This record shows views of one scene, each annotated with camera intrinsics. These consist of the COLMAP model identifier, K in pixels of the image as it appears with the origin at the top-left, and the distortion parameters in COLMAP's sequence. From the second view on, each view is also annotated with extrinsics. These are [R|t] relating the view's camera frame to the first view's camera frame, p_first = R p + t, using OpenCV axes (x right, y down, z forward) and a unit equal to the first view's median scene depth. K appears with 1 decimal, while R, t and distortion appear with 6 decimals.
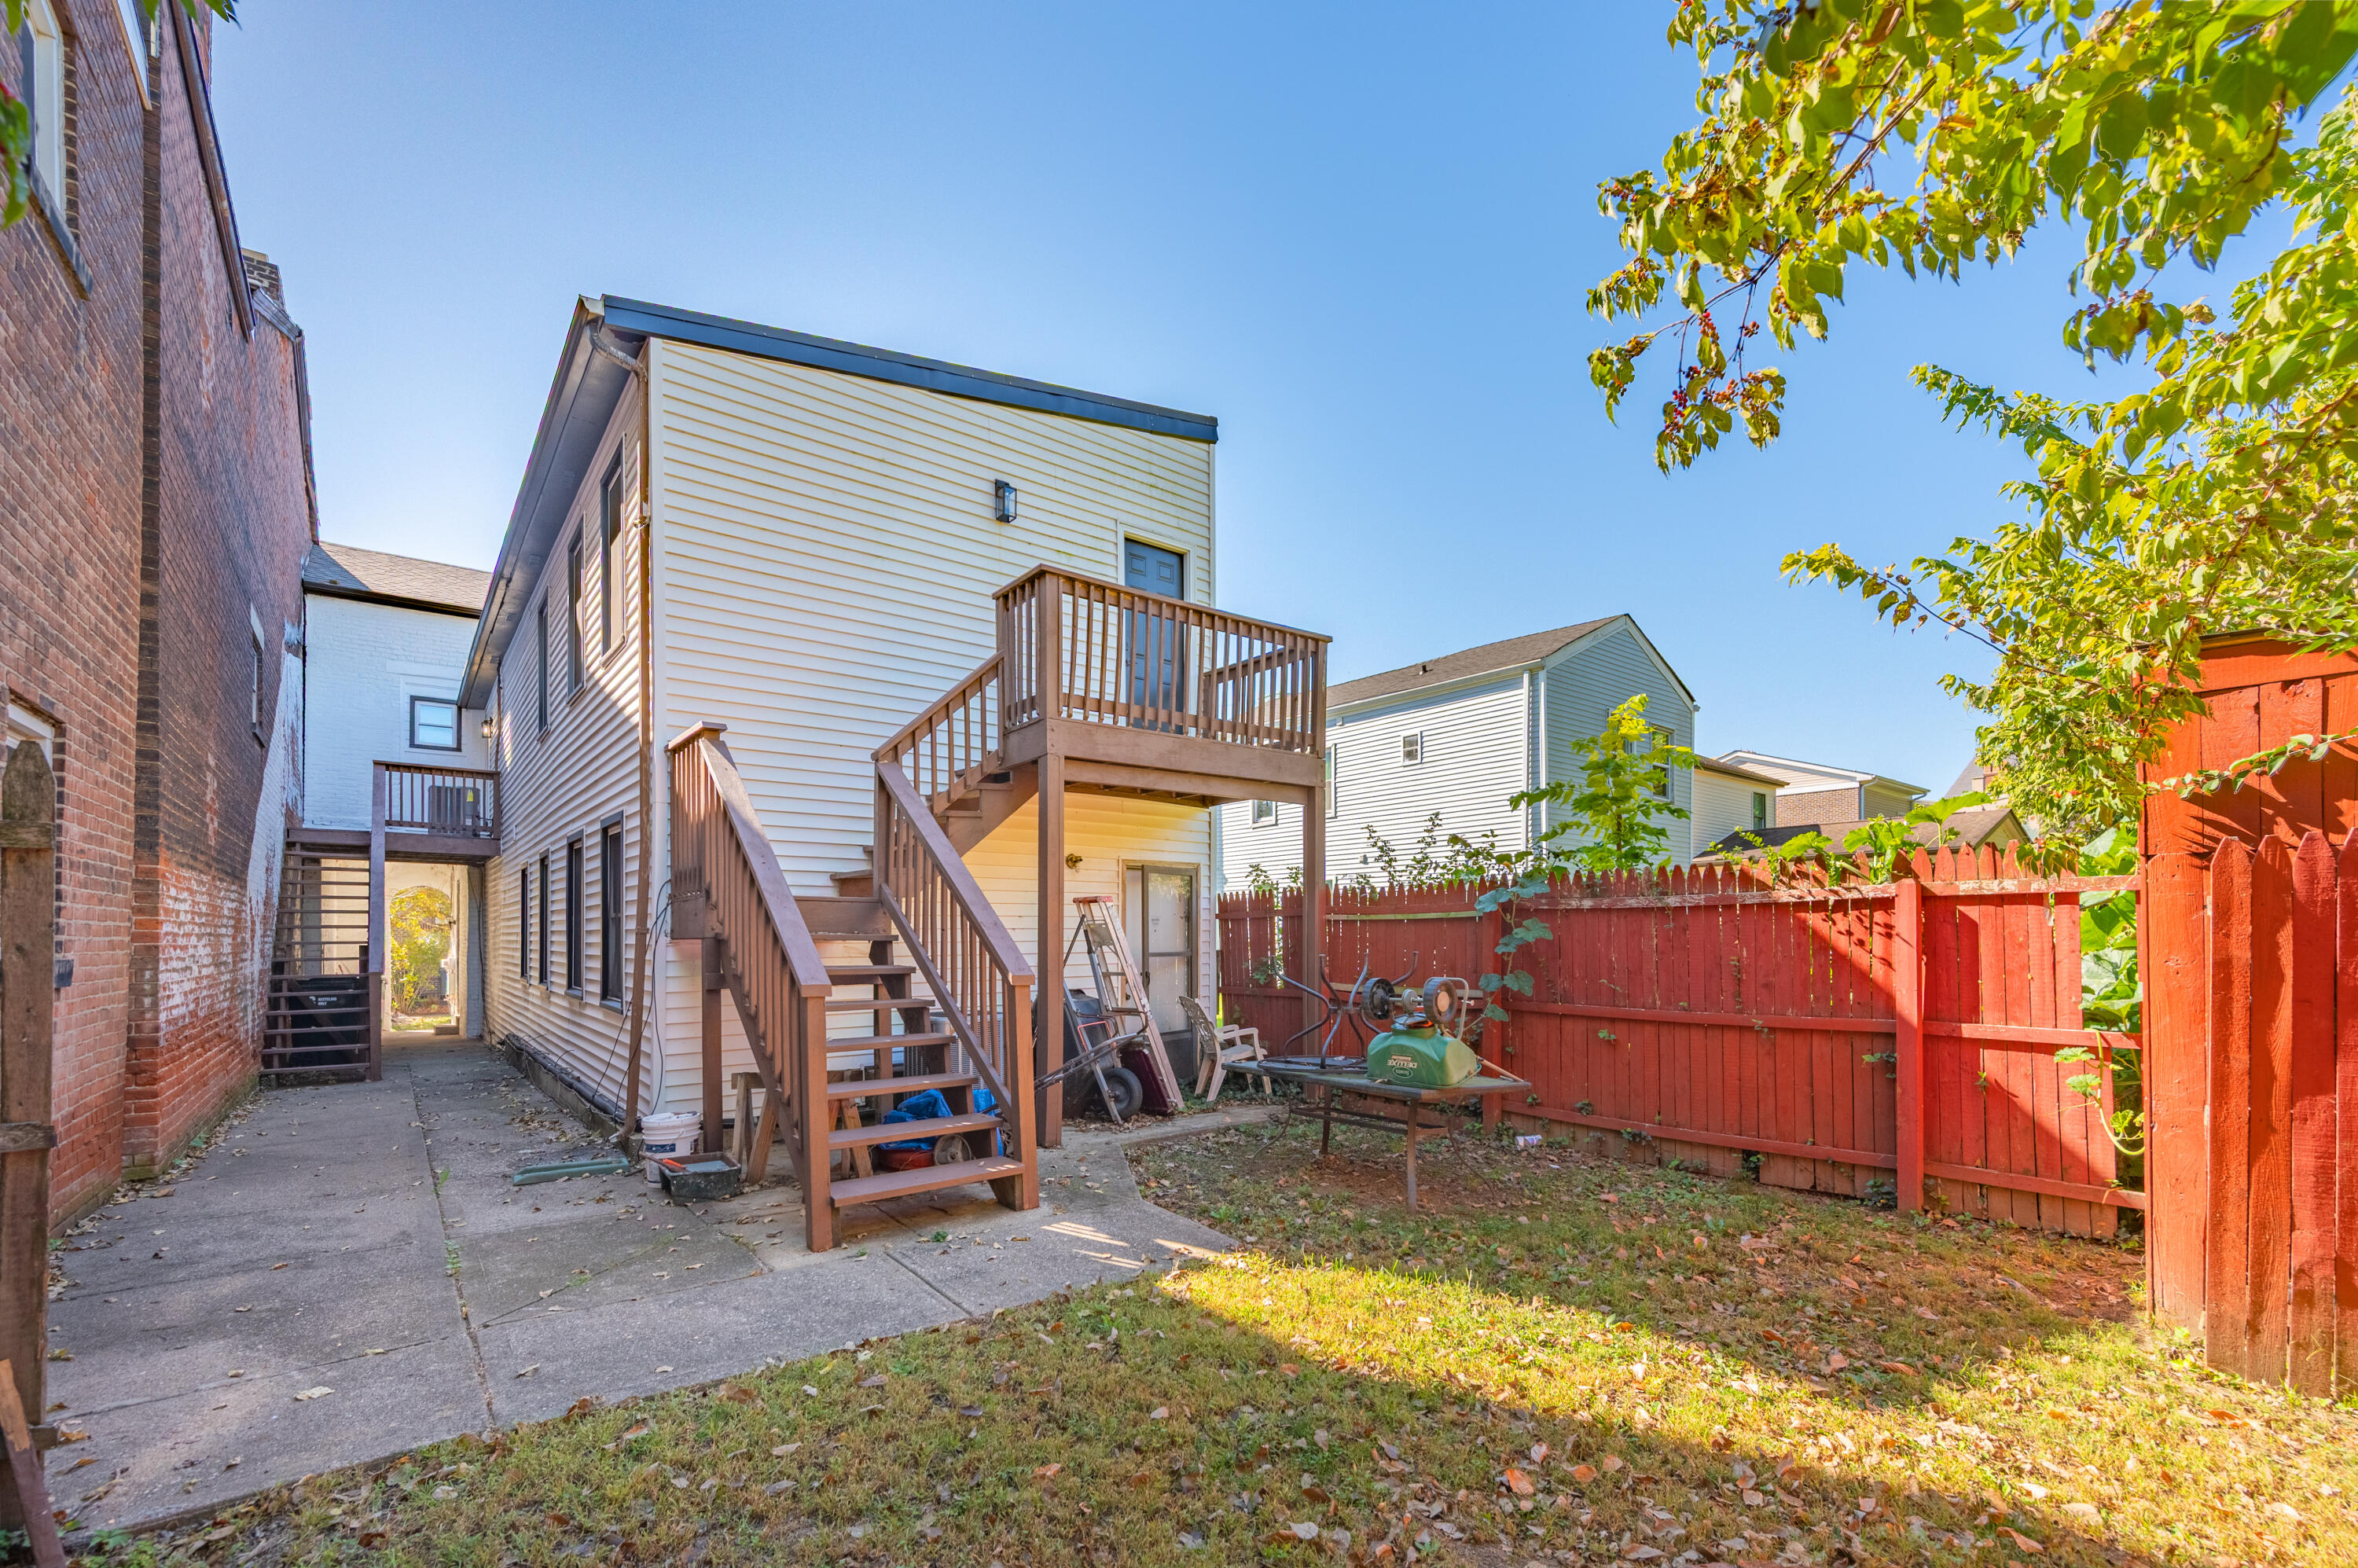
lens RADIAL K [[995.3, 0, 1126.6], [0, 995.3, 932.2], [0, 0, 1]] dist [0.001002, 0.000148]
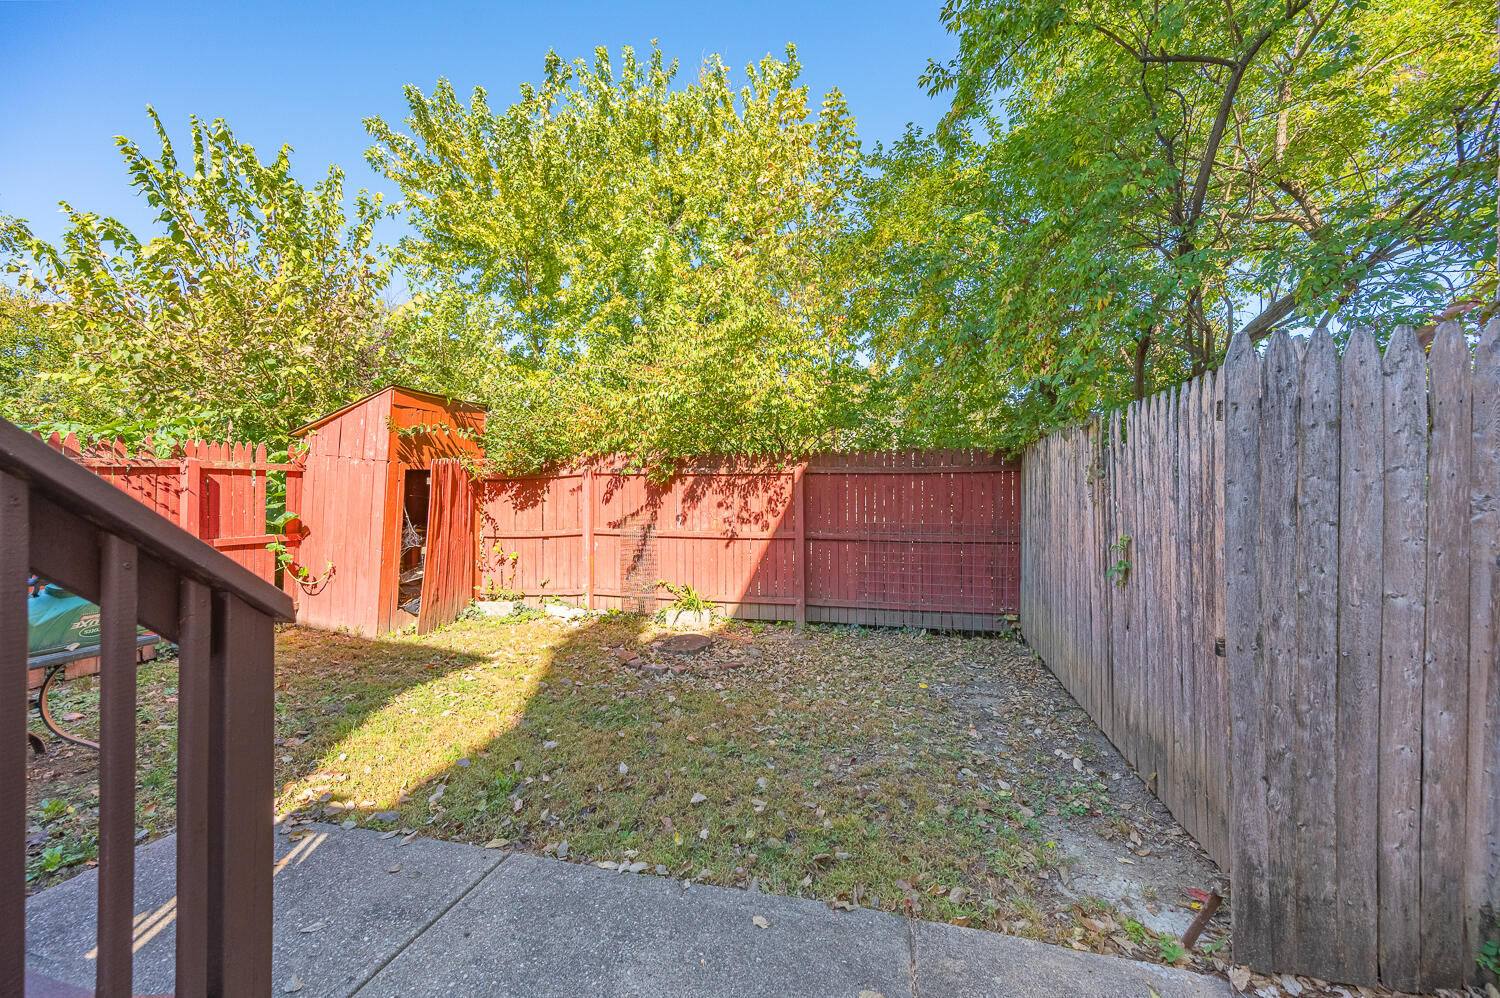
lens RADIAL K [[602.7, 0, 754.8], [0, 602.7, 492.4], [0, 0, 1]] dist [0.000642, 0.000021]
pose [[-0.543934, 0.000978, 0.839128, -0.347154], [-0.006012, 0.999969, -0.005063, 0.003446], [-0.839107, -0.007798, -0.543911, 0.422043]]
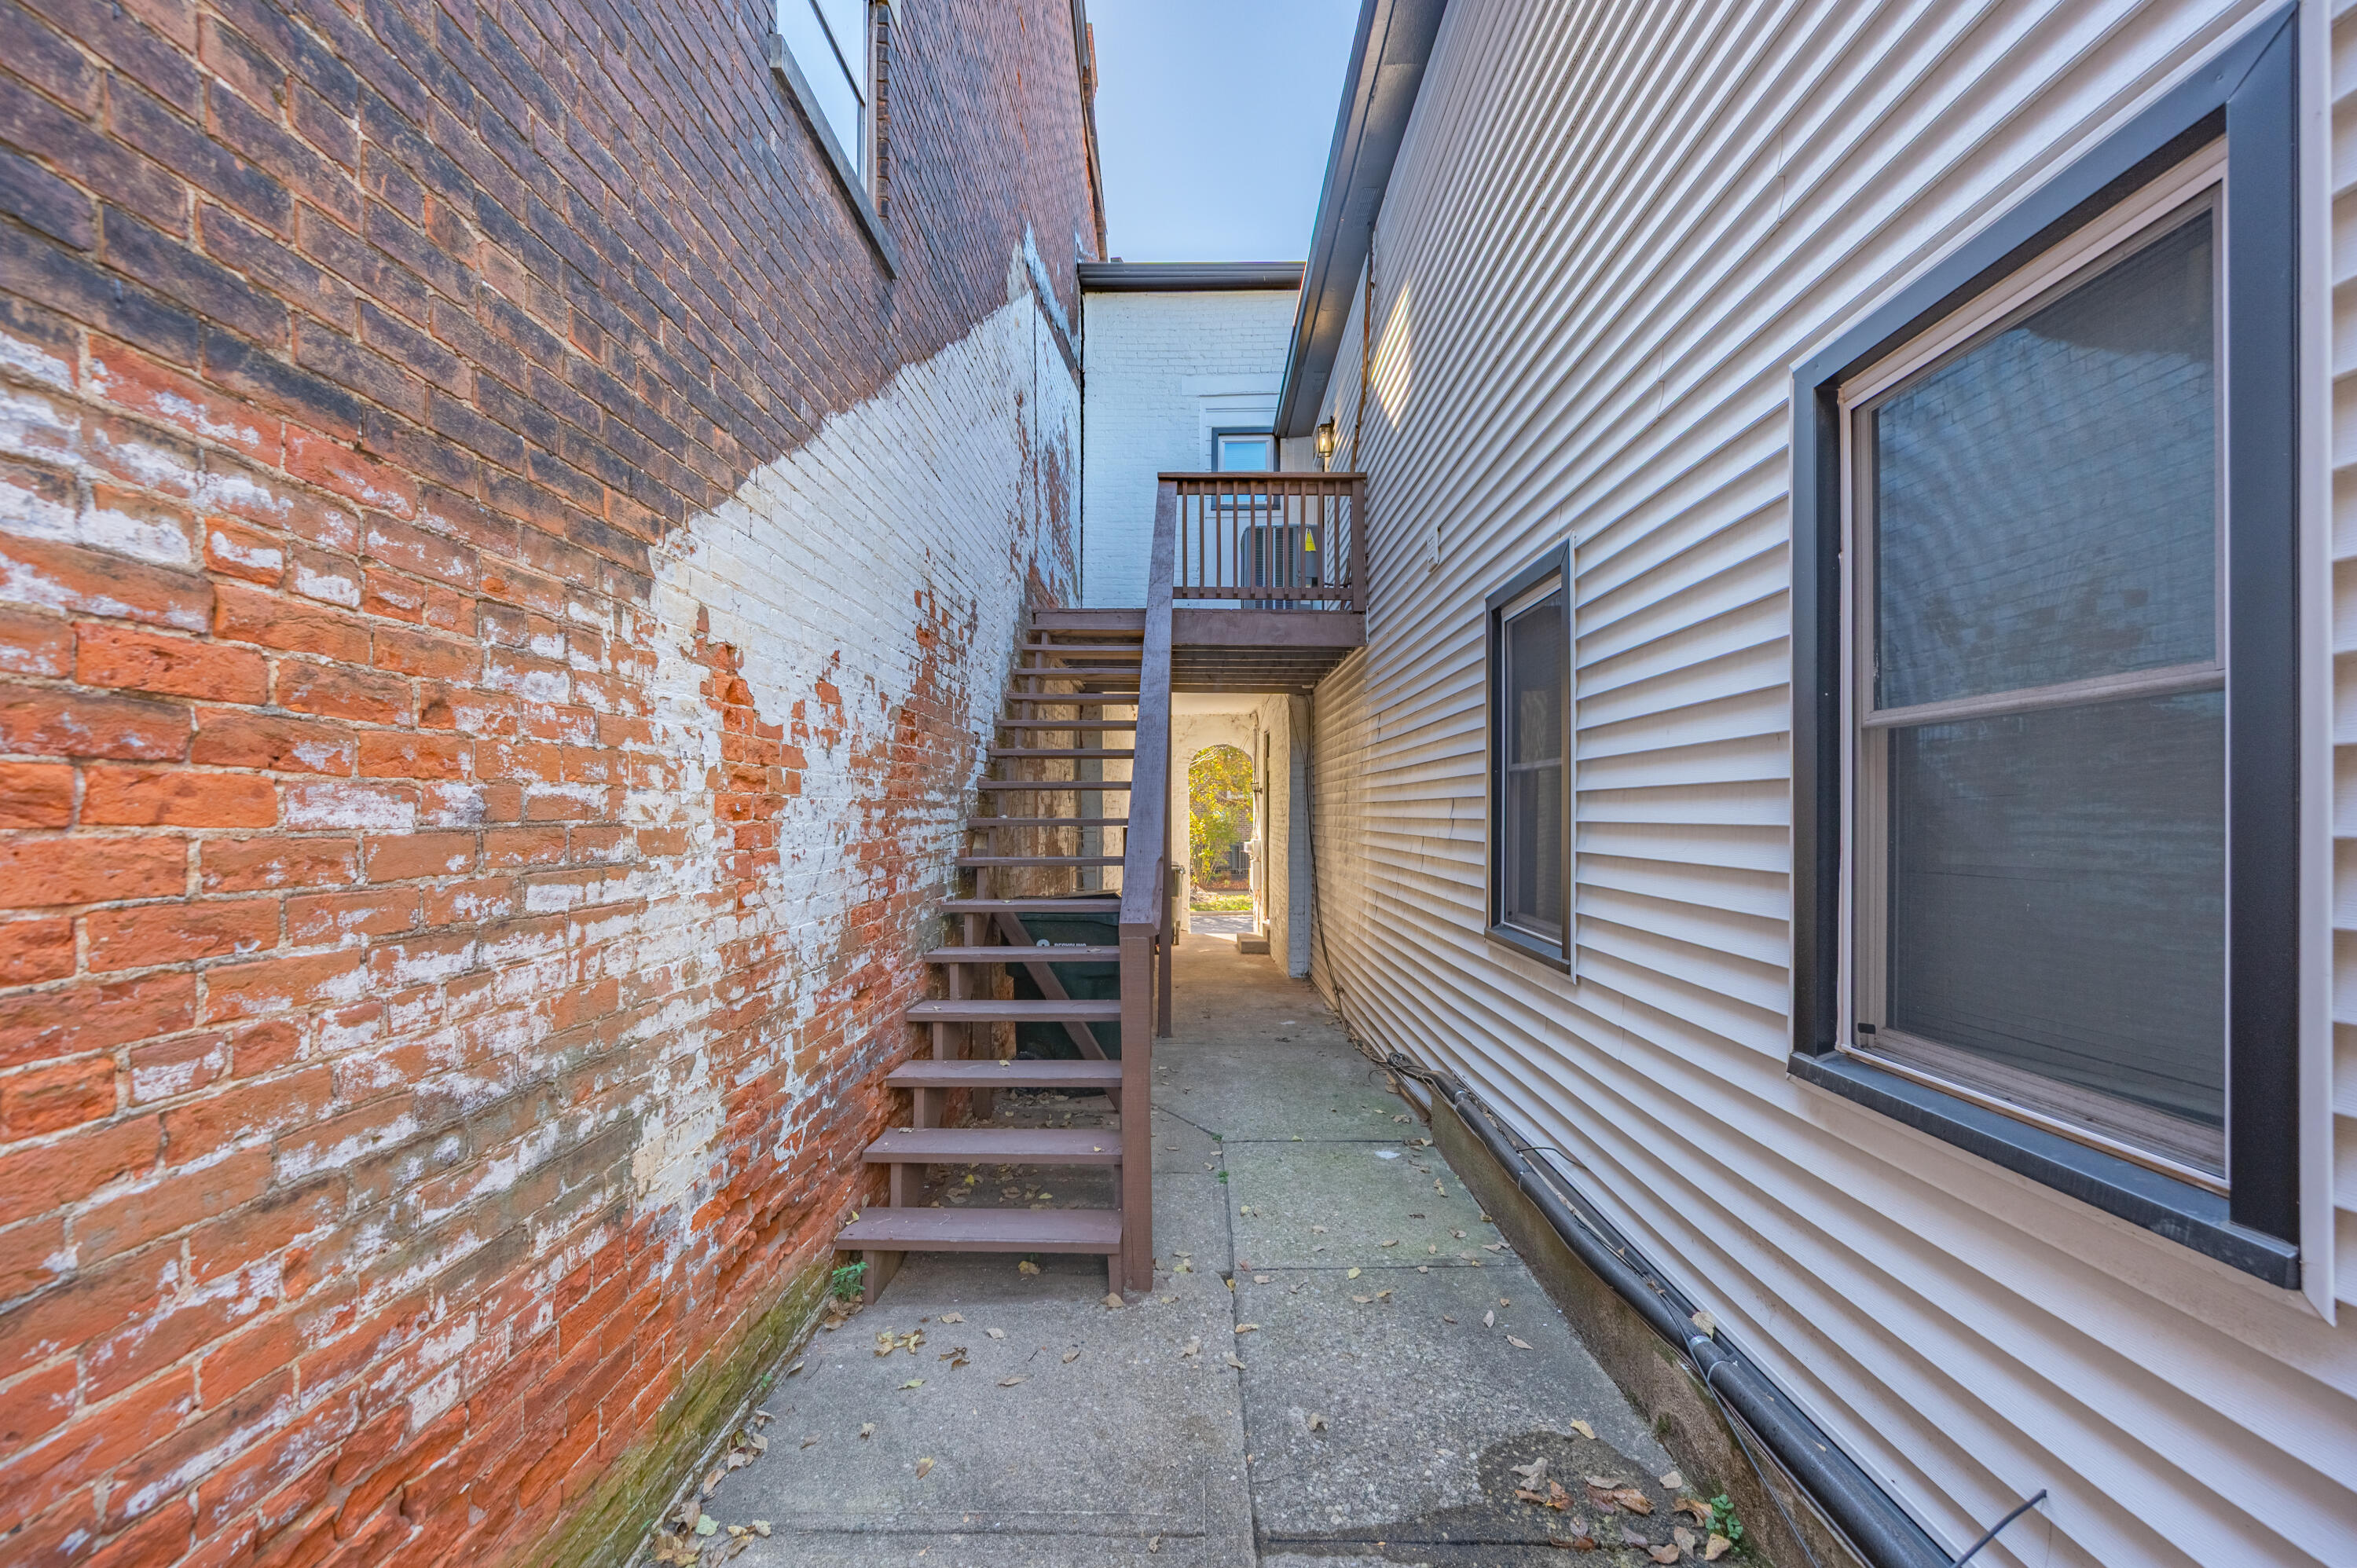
lens RADIAL K [[947.0, 0, 1174.3], [0, 947.0, 801.0], [0, 0, 1]] dist [0.000642, 0.000021]
pose [[0.792587, -0.007587, -0.609712, -0.511635], [0.002991, 0.999959, -0.008555, 0.005040], [0.609752, 0.004957, 0.792577, 0.699332]]
